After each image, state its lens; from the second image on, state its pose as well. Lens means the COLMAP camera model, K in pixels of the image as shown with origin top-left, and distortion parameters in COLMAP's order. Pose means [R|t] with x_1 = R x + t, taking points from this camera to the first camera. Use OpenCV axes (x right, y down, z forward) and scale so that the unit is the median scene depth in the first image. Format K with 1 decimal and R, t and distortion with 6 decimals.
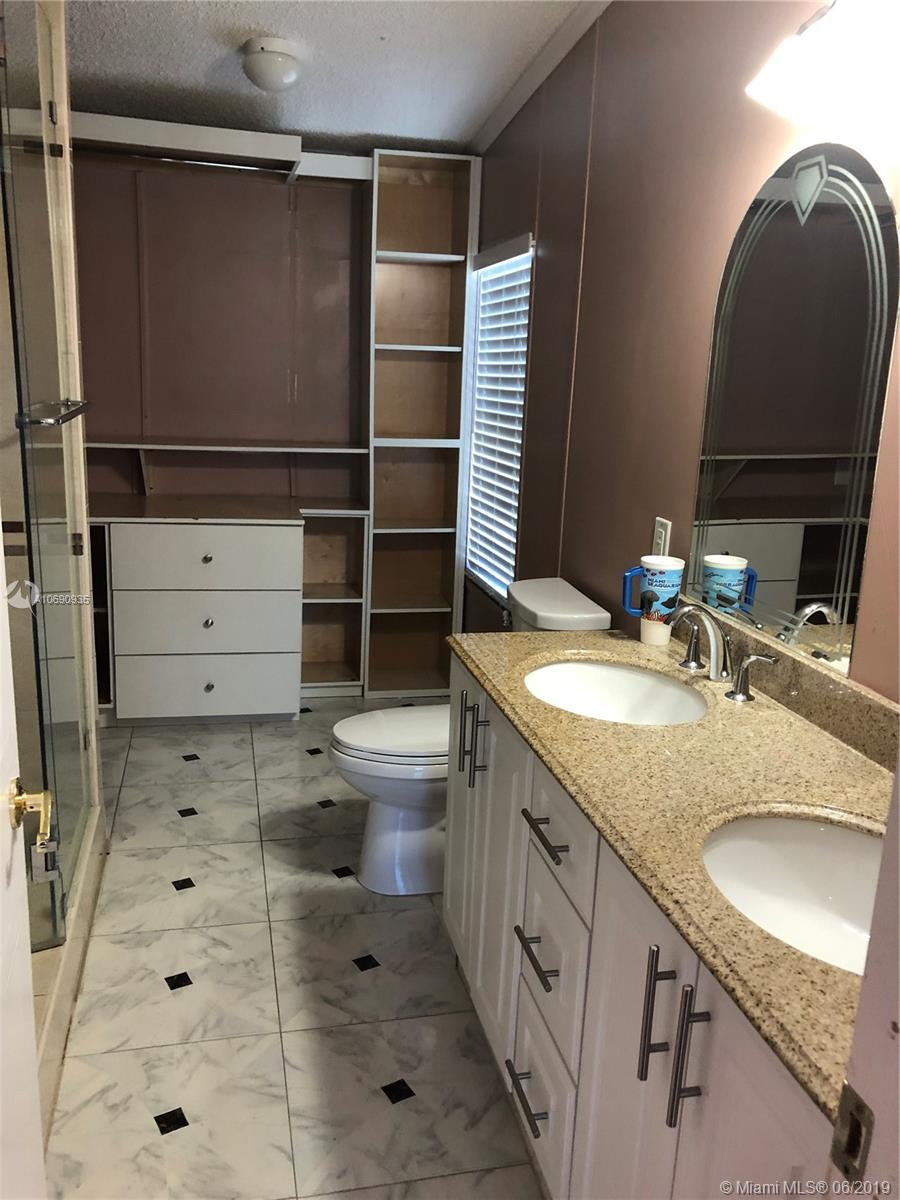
lens RADIAL K [[974.0, 0, 458.0], [0, 974.0, 602.1], [0, 0, 1]] dist [0.076173, -0.152441]
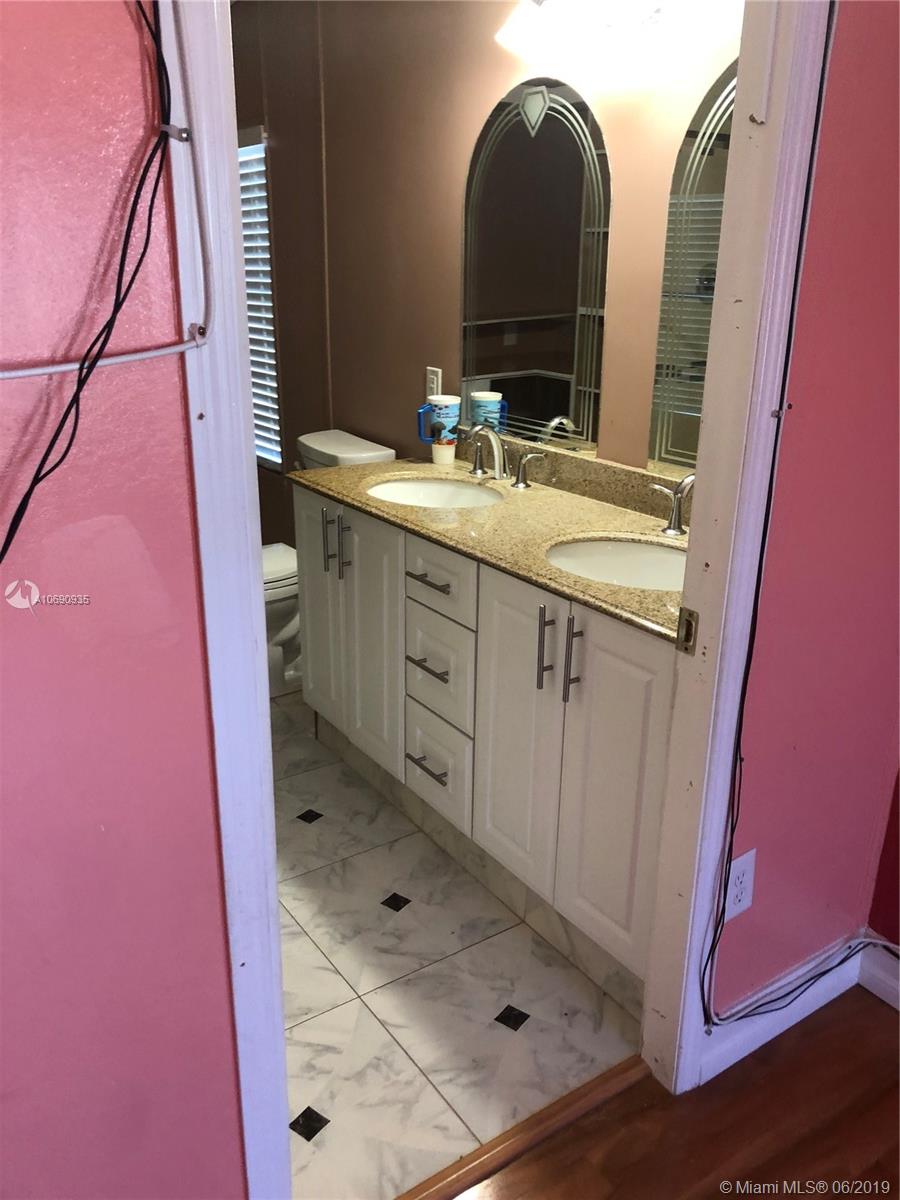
lens RADIAL K [[974.0, 0, 458.0], [0, 974.0, 602.1], [0, 0, 1]] dist [0.076173, -0.152441]
pose [[0.931584, -0.149549, 0.331340, -0.234465], [0.111428, 0.985058, 0.131317, 0.053698], [-0.346028, -0.085413, 0.934328, -0.243614]]
